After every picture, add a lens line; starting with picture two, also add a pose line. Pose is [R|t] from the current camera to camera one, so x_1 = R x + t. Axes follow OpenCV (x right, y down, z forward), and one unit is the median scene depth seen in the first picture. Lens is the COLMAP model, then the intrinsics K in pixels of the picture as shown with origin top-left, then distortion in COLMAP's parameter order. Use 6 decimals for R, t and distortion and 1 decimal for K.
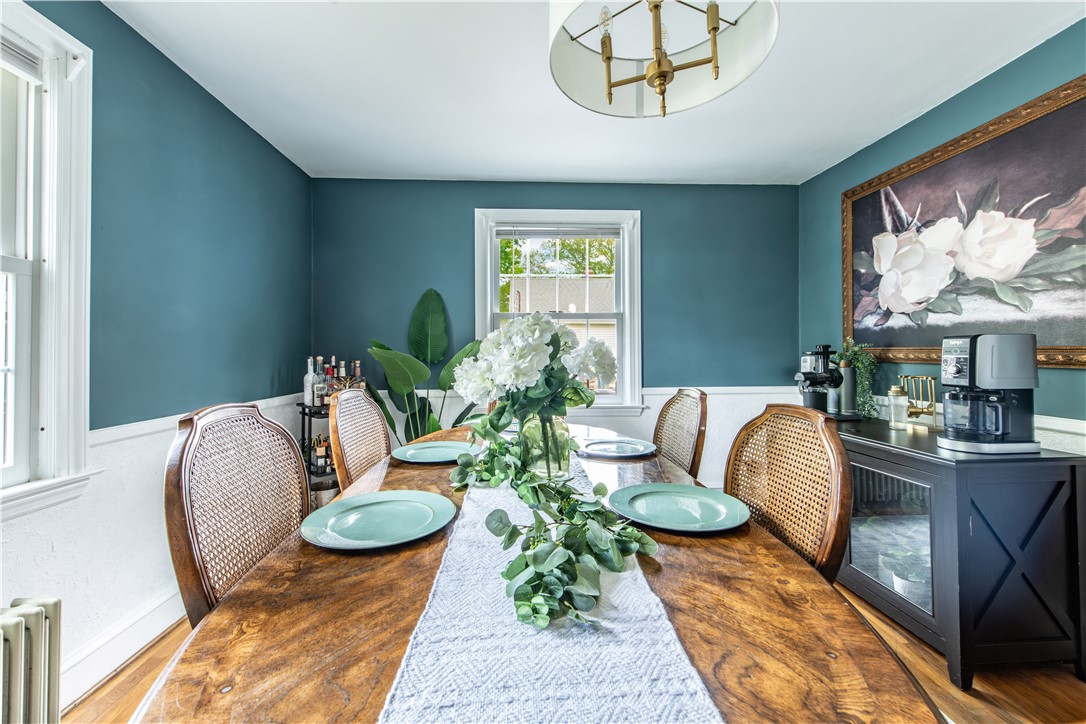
lens RADIAL K [[425.0, 0, 537.3], [0, 425.0, 360.8], [0, 0, 1]] dist [0.002822, -0.000177]
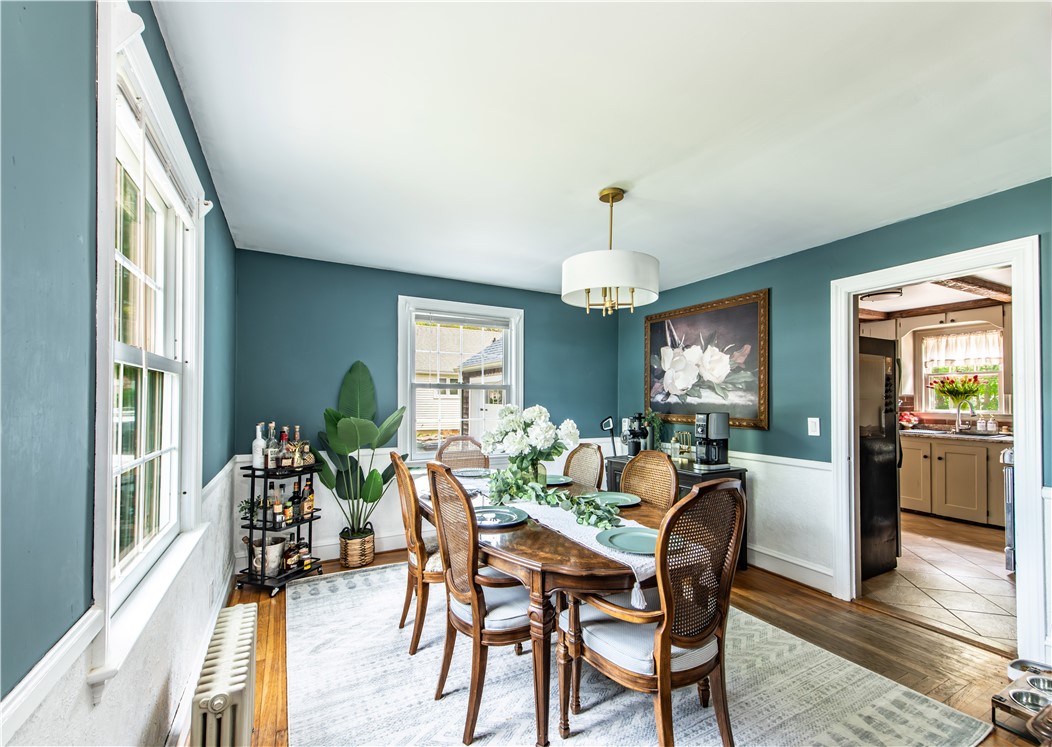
lens RADIAL K [[450.4, 0, 545.6], [0, 450.4, 414.1], [0, 0, 1]] dist [0.056654, -0.000035]
pose [[0.889271, -0.002458, 0.457374, -0.485982], [-0.003296, 0.999925, 0.011783, -0.056259], [-0.457368, -0.011986, 0.889197, -0.425990]]
